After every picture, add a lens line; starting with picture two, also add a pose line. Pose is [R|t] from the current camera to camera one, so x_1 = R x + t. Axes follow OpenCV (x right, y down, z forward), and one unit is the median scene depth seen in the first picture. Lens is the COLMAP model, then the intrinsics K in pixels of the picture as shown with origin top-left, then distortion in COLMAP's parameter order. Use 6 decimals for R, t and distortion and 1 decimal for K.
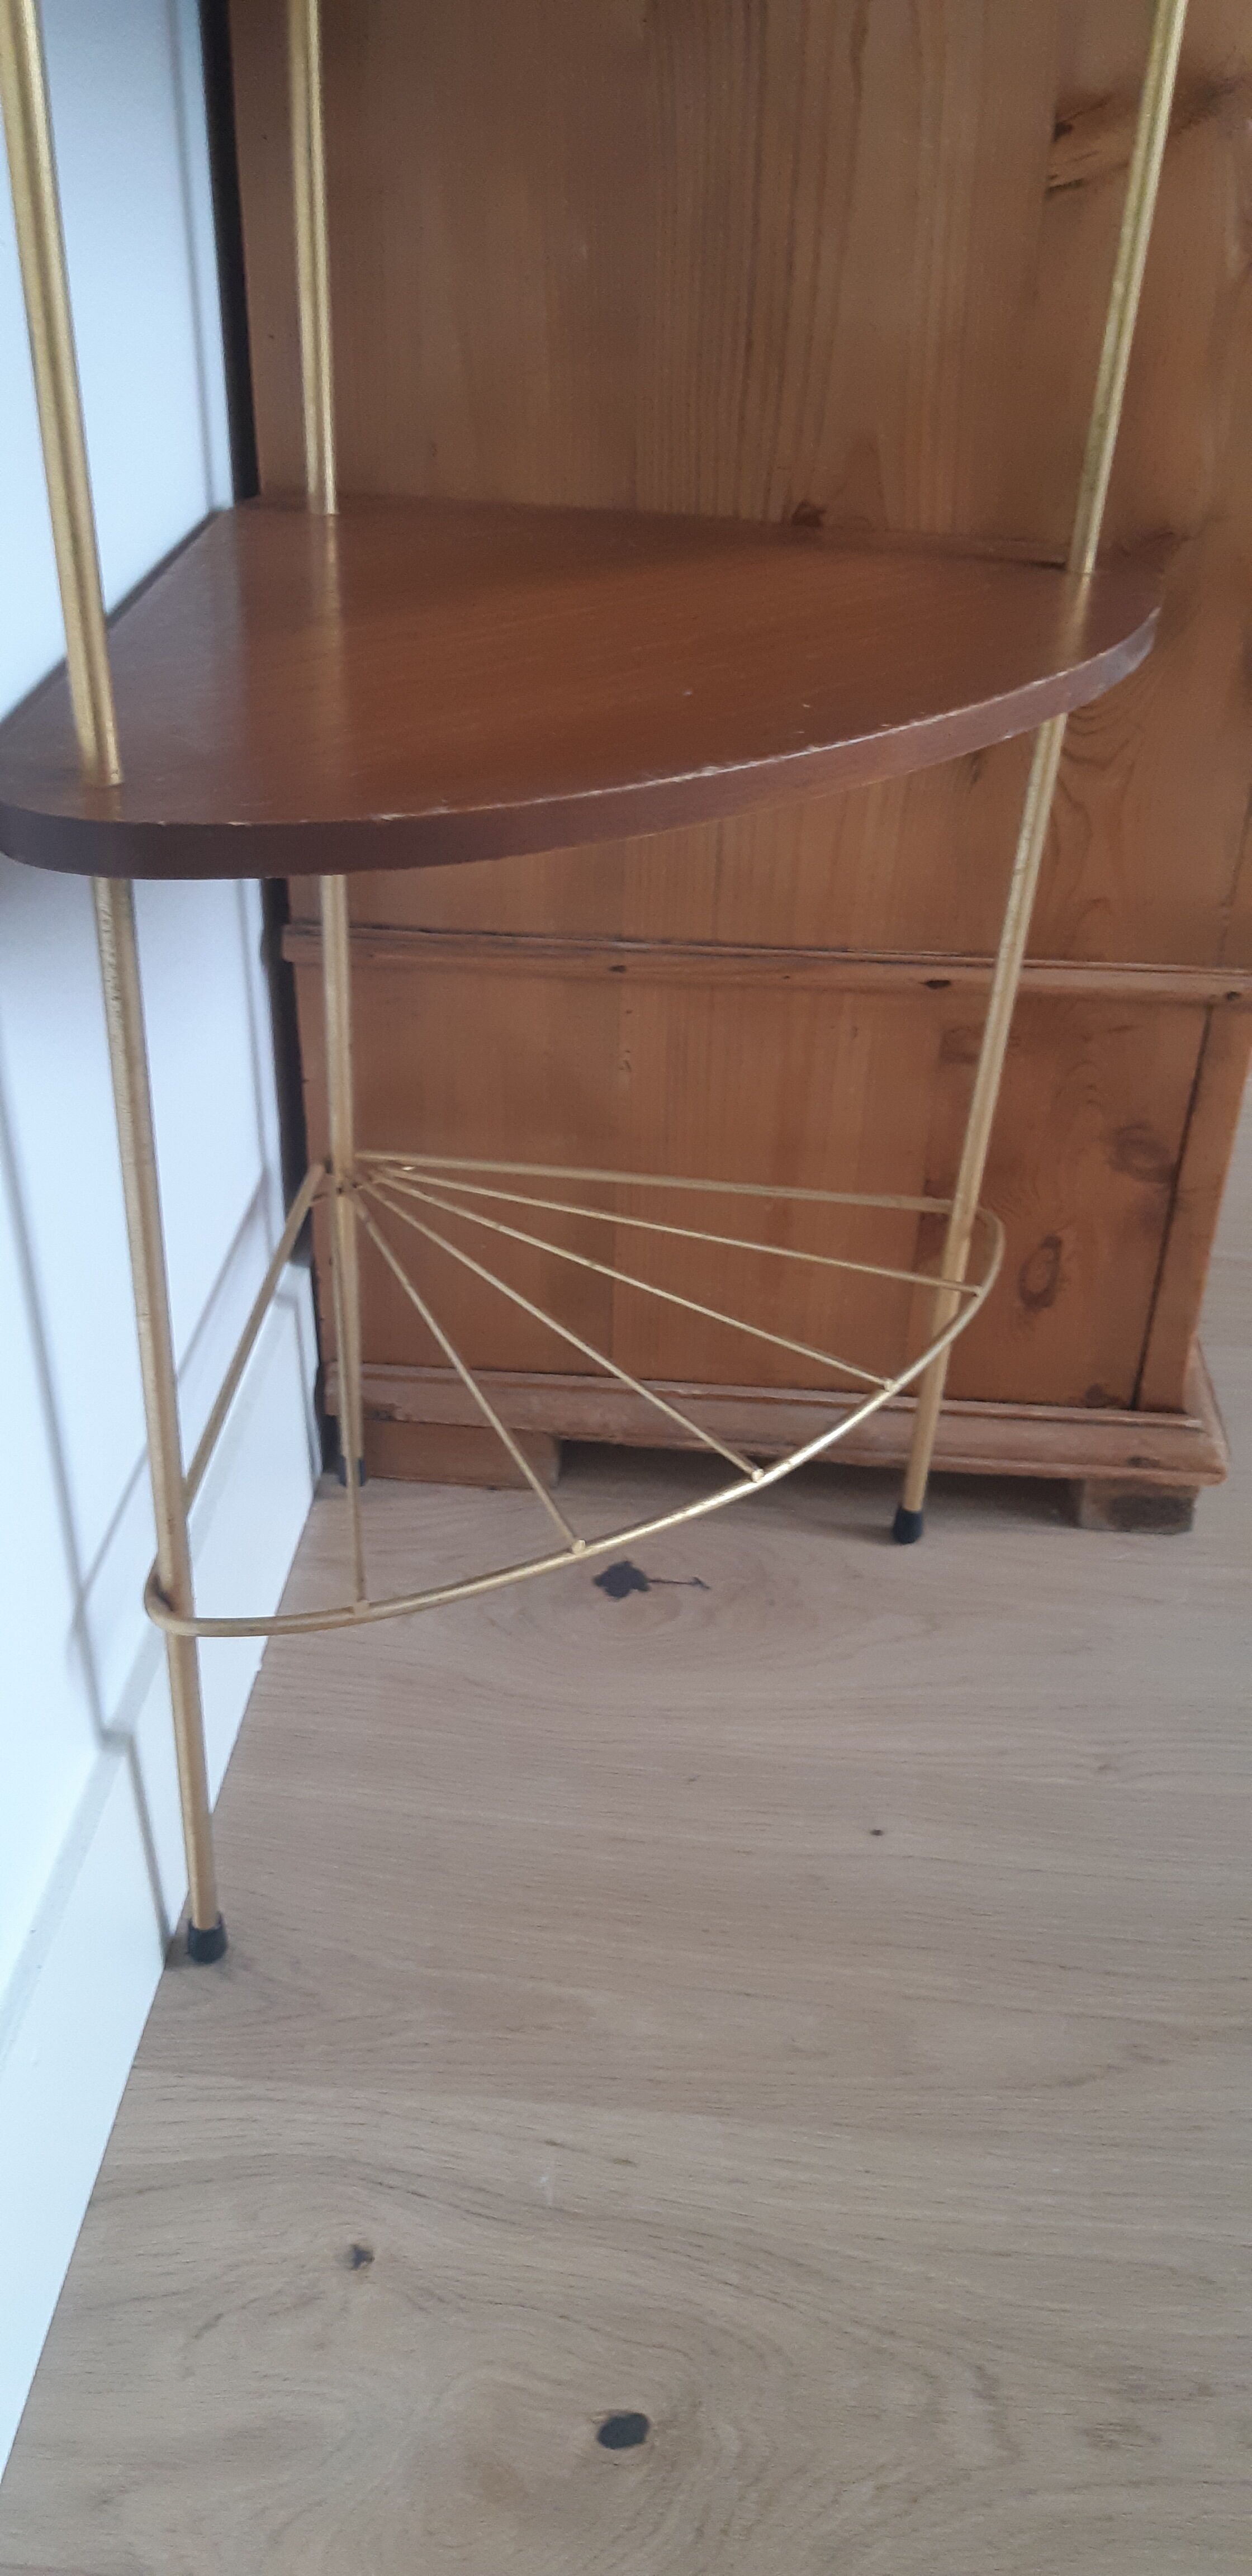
lens RADIAL K [[2029.9, 0, 626.0], [0, 2029.9, 1288.0], [0, 0, 1]] dist [0.050444, -0.104947]
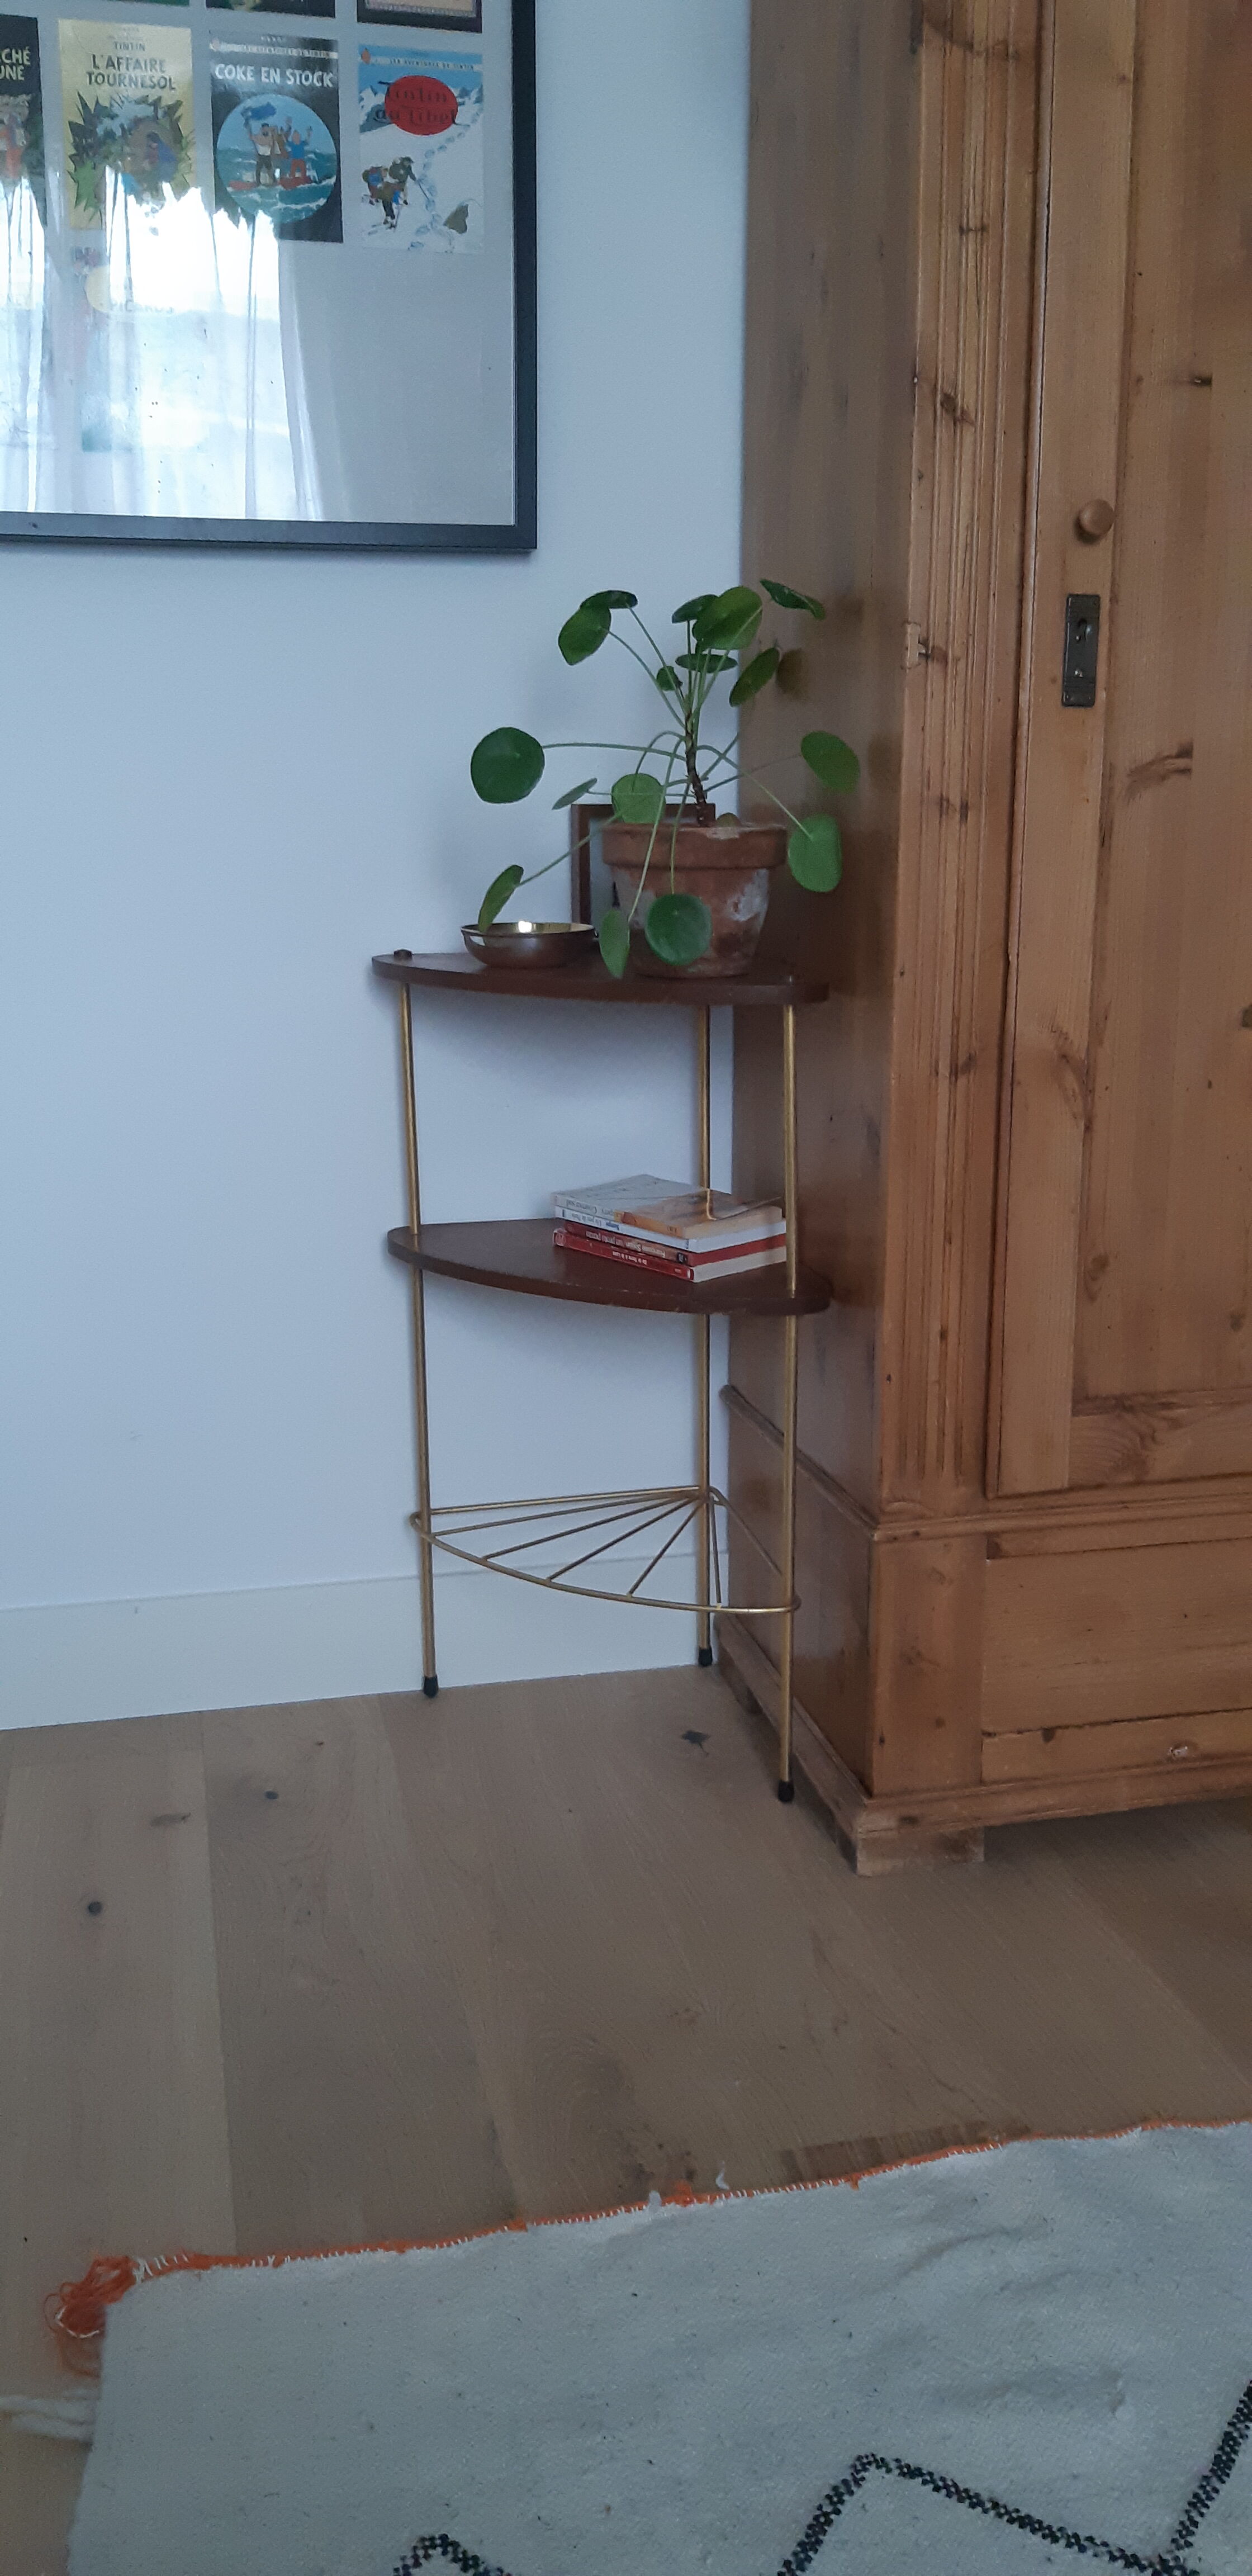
lens RADIAL K [[2083.4, 0, 626.0], [0, 2083.4, 1288.0], [0, 0, 1]] dist [0.074586, -0.146784]
pose [[0.290157, 0.196053, -0.936682, 2.230186], [-0.522457, 0.852504, 0.016591, -0.279234], [0.801778, 0.484562, 0.349789, 0.038837]]
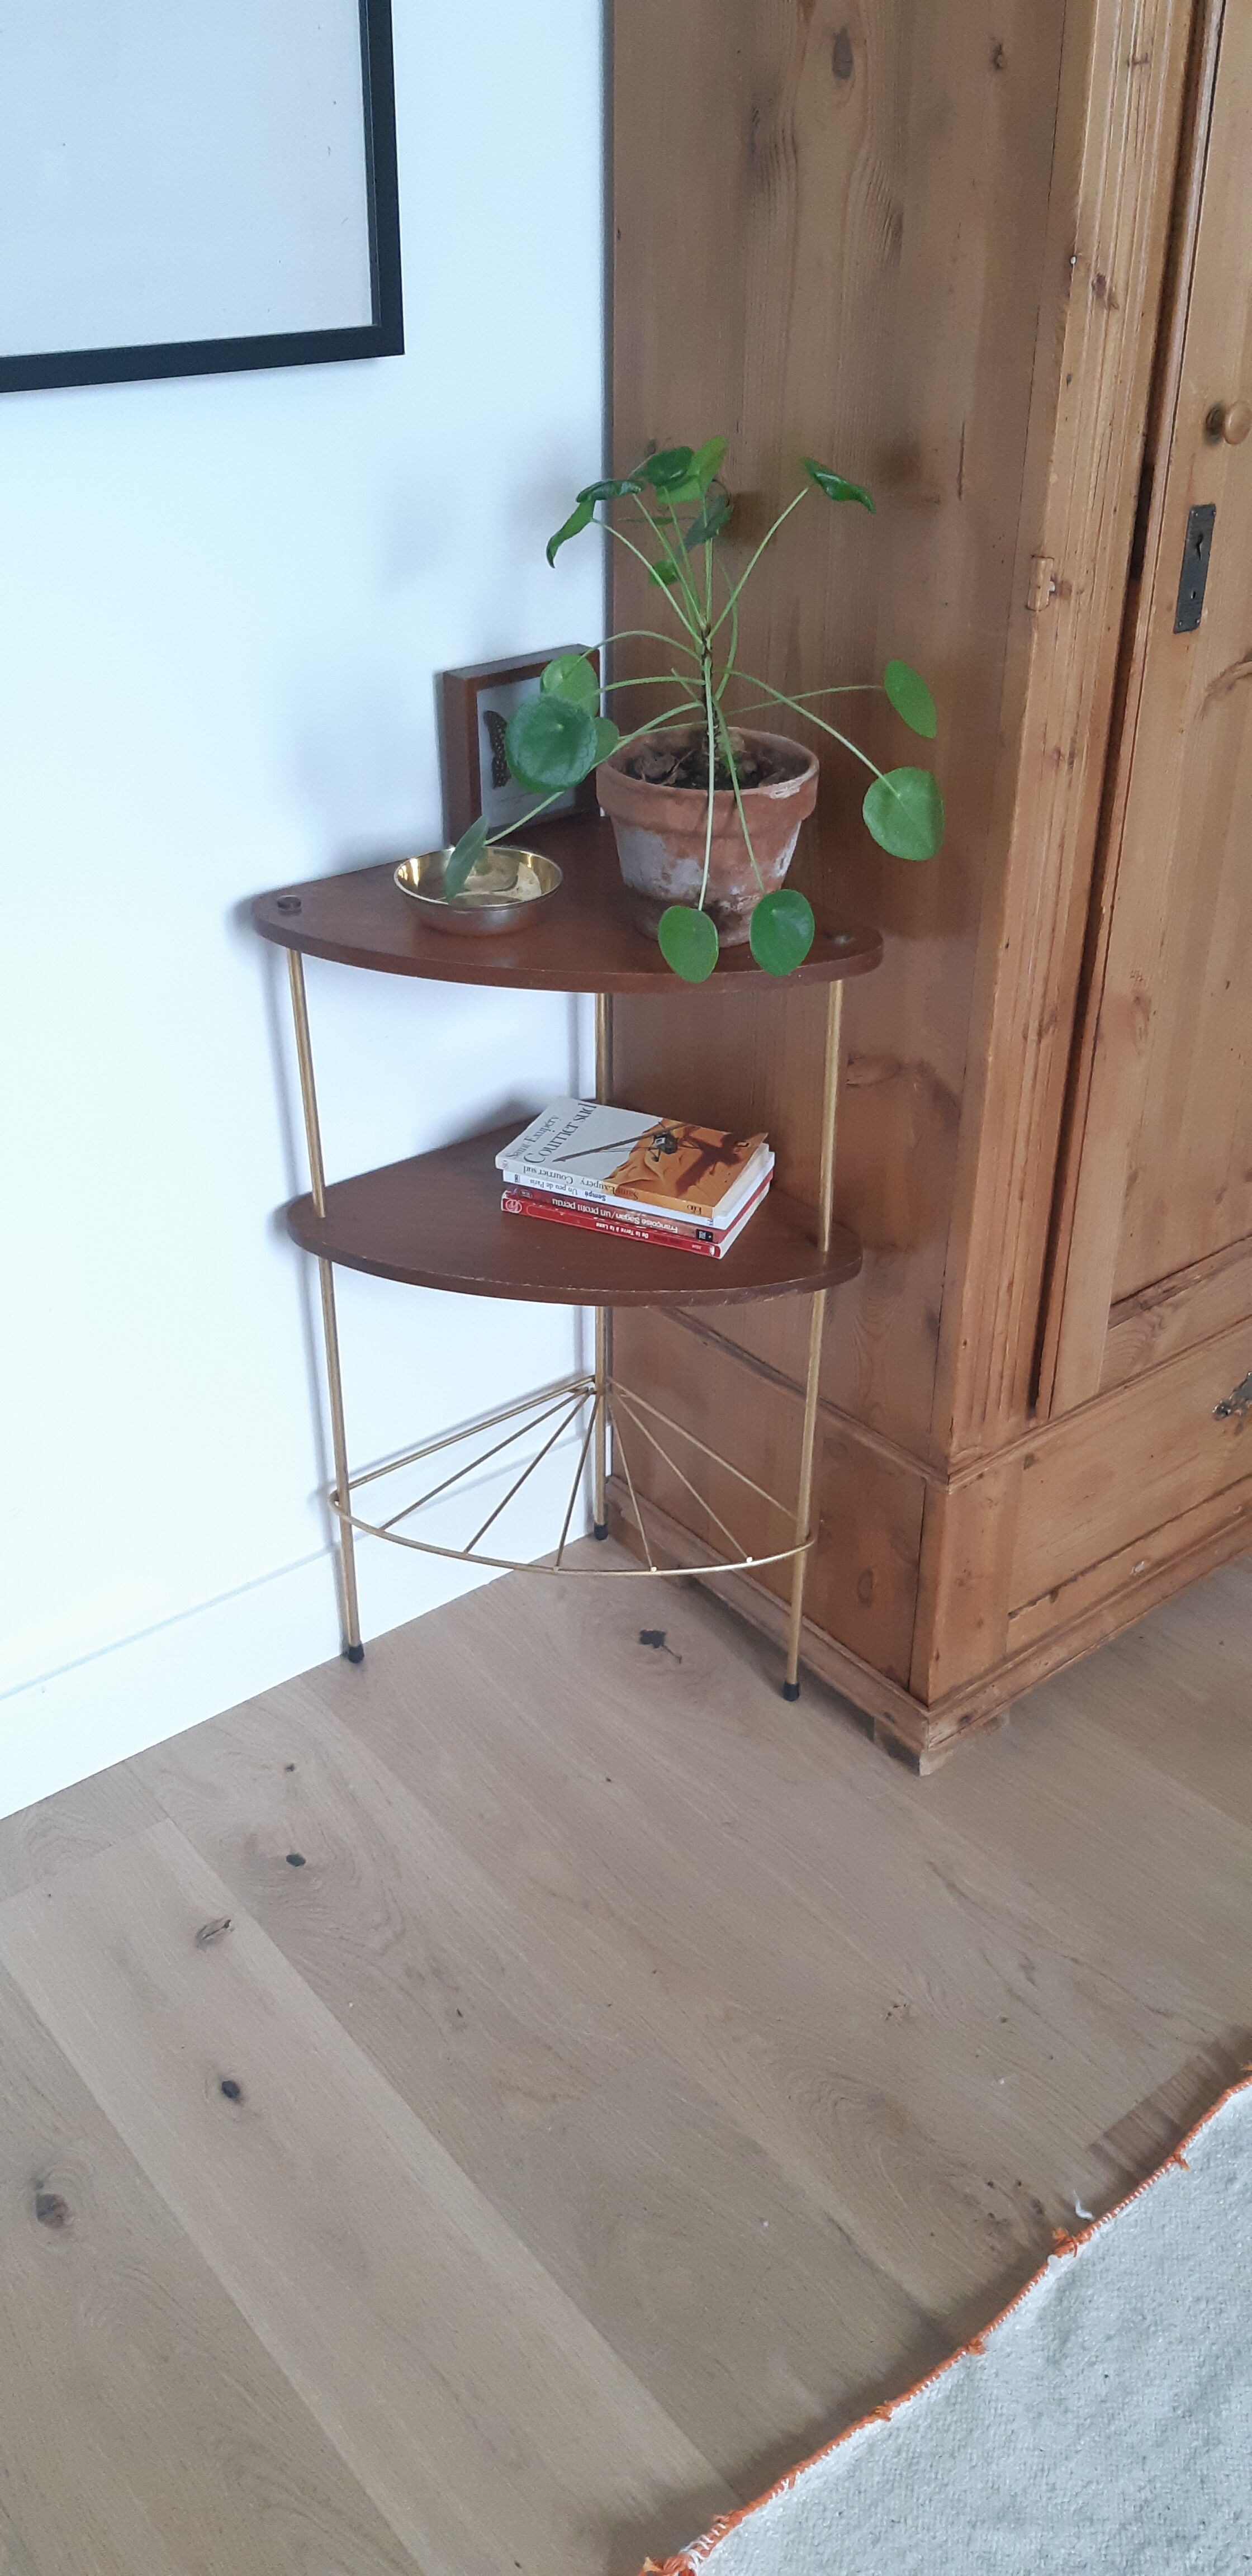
lens RADIAL K [[2029.9, 0, 626.0], [0, 2029.9, 1288.0], [0, 0, 1]] dist [0.050444, -0.104947]
pose [[0.681232, 0.353014, -0.641329, 1.371144], [-0.394280, 0.915062, 0.084877, -0.391091], [0.616819, 0.195043, 0.762557, -0.681557]]
